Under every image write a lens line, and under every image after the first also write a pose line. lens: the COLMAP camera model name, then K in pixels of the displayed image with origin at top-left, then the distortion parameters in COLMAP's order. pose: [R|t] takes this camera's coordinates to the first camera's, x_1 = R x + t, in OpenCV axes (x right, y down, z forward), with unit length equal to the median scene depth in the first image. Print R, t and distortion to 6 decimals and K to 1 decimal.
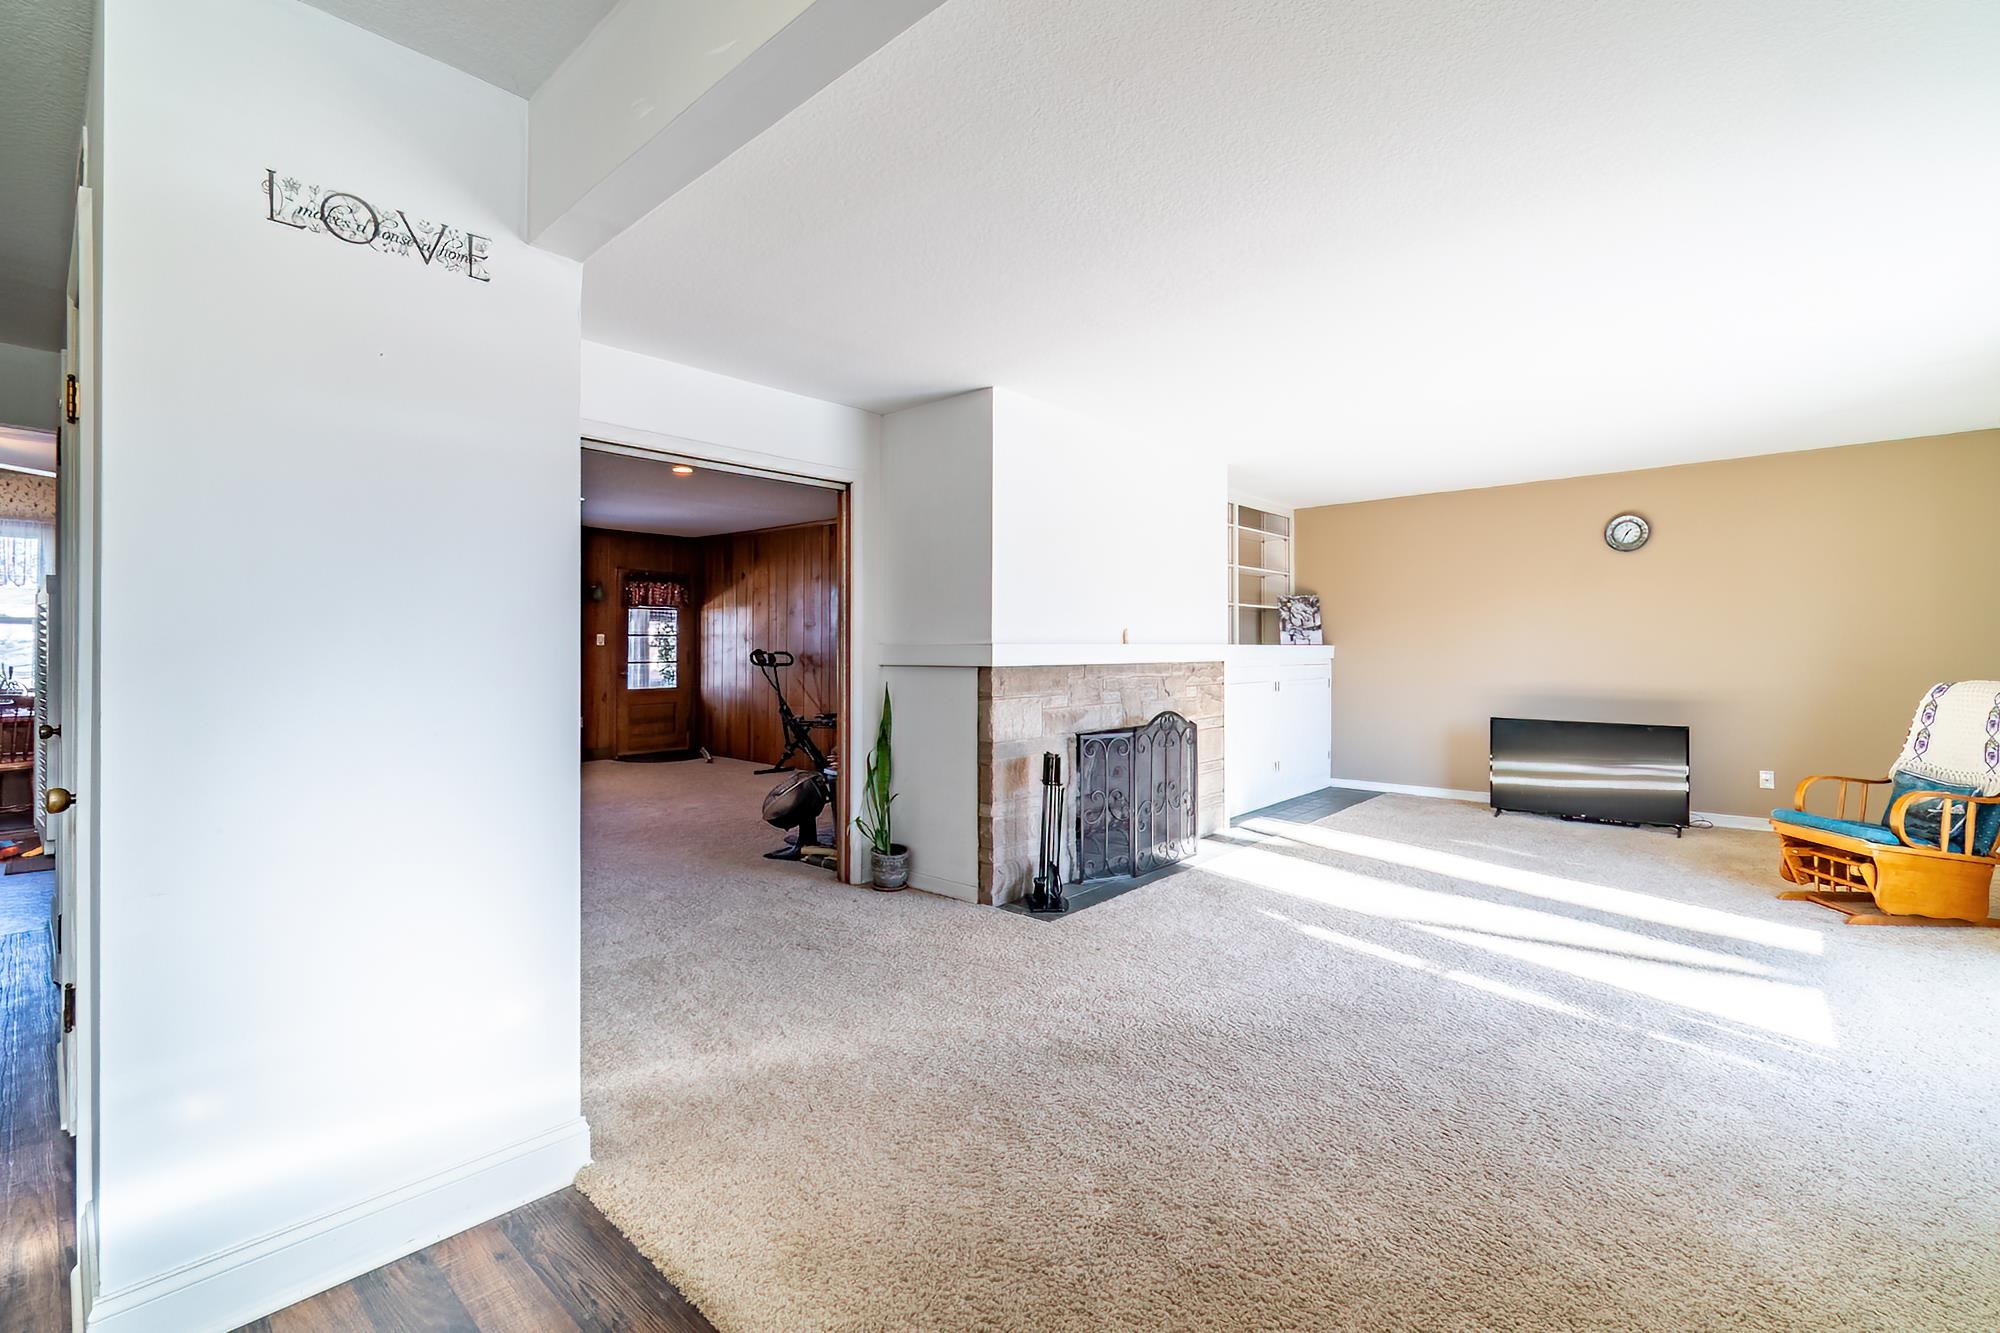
lens RADIAL K [[853.8, 0, 999.3], [0, 853.8, 646.7], [0, 0, 1]] dist [-0.000994, -0.000387]
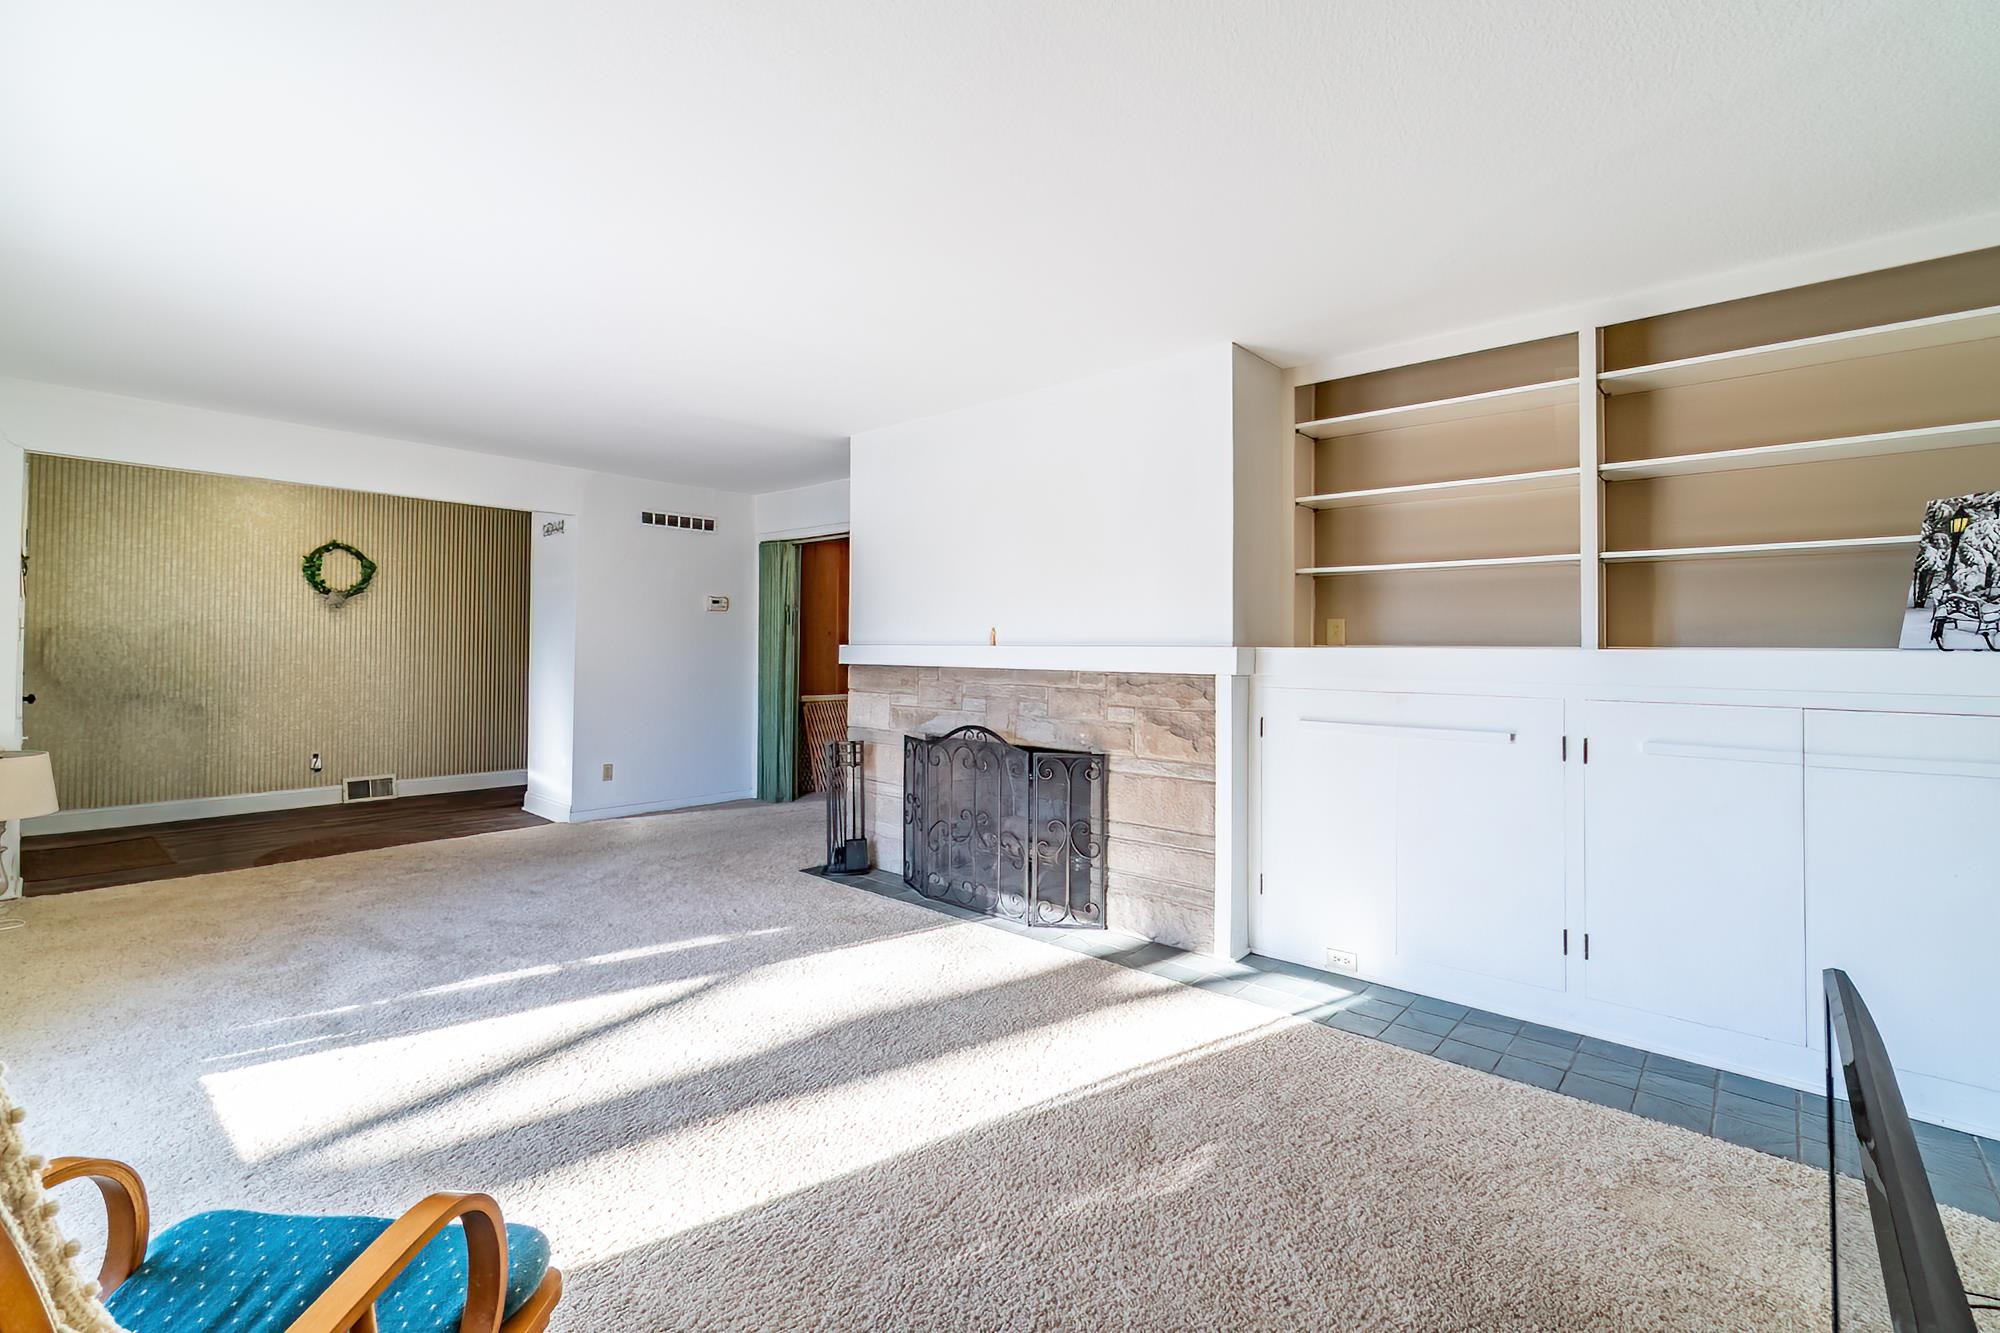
lens RADIAL K [[879.0, 0, 998.1], [0, 879.0, 626.4], [0, 0, 1]] dist [-0.000916, -0.000236]
pose [[0.000808, -0.017688, -0.999843, 0.936486], [-0.001618, 0.999842, -0.017689, -0.006627], [0.999998, 0.001632, 0.000779, 0.897201]]
